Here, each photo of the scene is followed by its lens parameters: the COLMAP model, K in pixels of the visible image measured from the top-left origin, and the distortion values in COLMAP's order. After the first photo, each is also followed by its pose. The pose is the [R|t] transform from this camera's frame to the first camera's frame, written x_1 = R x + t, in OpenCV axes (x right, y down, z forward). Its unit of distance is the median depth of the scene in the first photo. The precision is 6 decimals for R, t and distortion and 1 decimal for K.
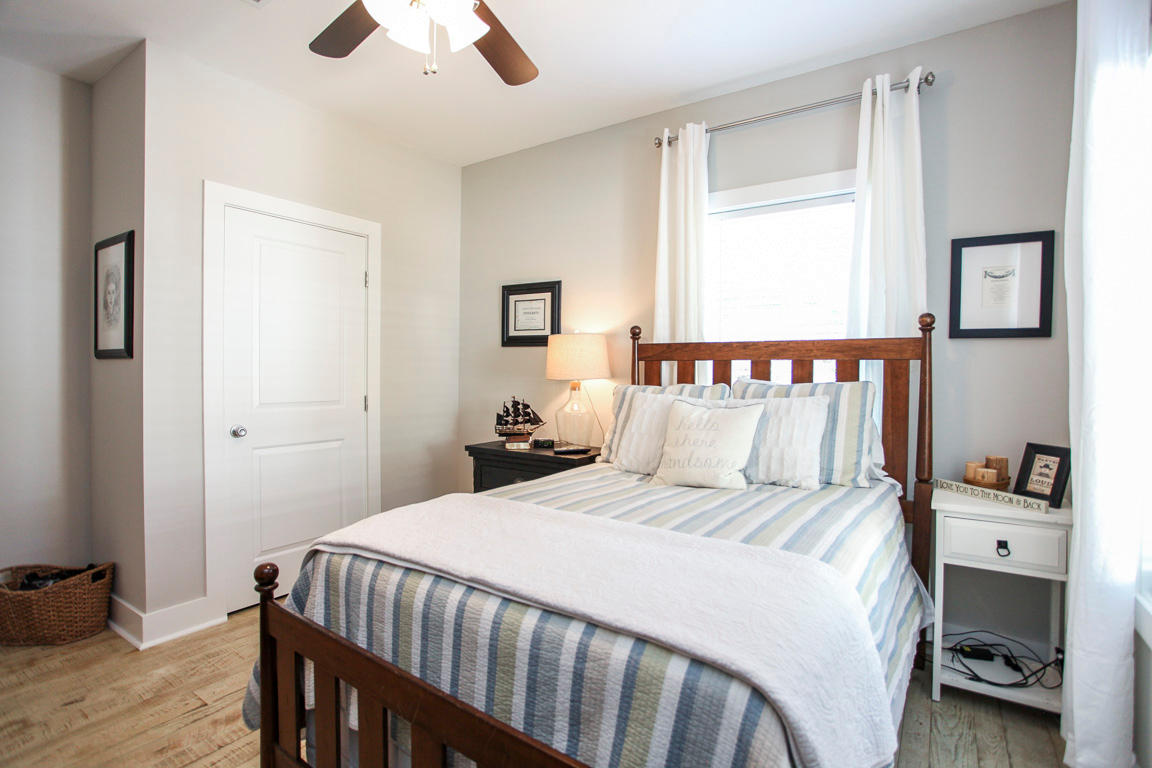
lens RADIAL K [[557.9, 0, 578.2], [0, 557.9, 378.4], [0, 0, 1]] dist [-0.063316, 0.022277]
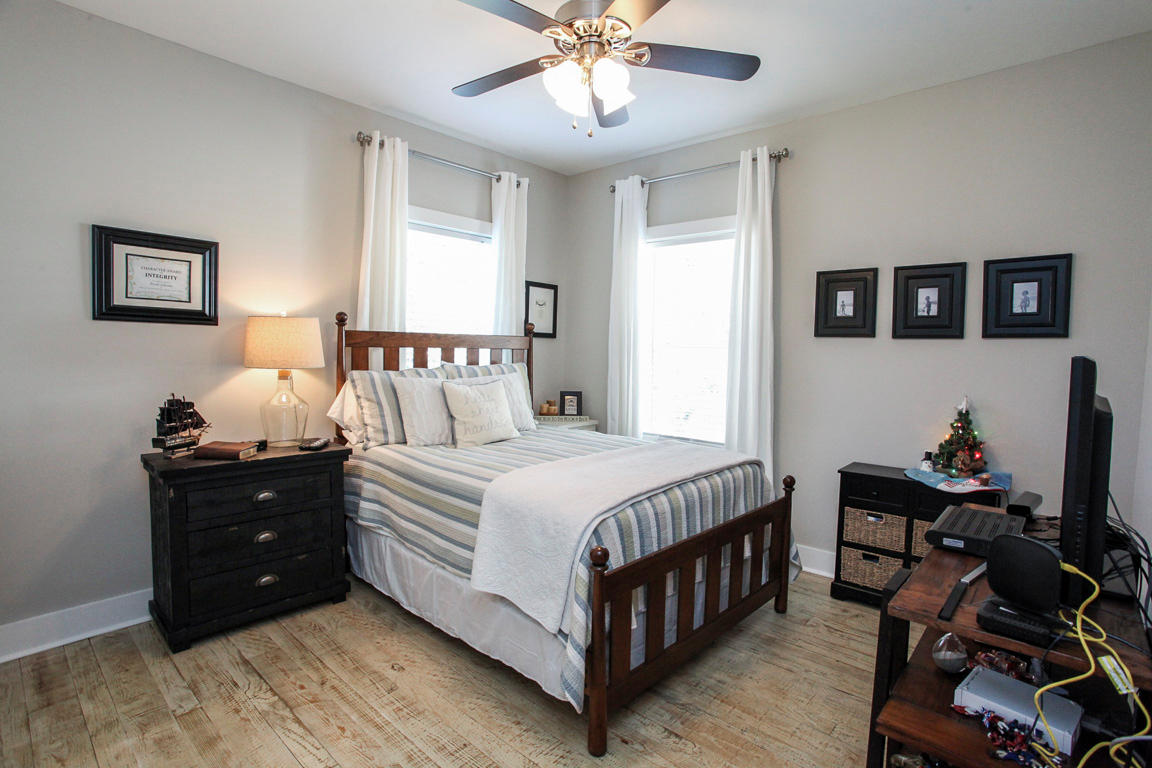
lens RADIAL K [[557.9, 0, 577.1], [0, 557.9, 381.7], [0, 0, 1]] dist [-0.063316, 0.022277]
pose [[0.143268, -0.063886, 0.987620, -0.892479], [-0.006294, 0.997835, 0.065460, -0.039334], [-0.989664, -0.015595, 0.142556, 0.467572]]
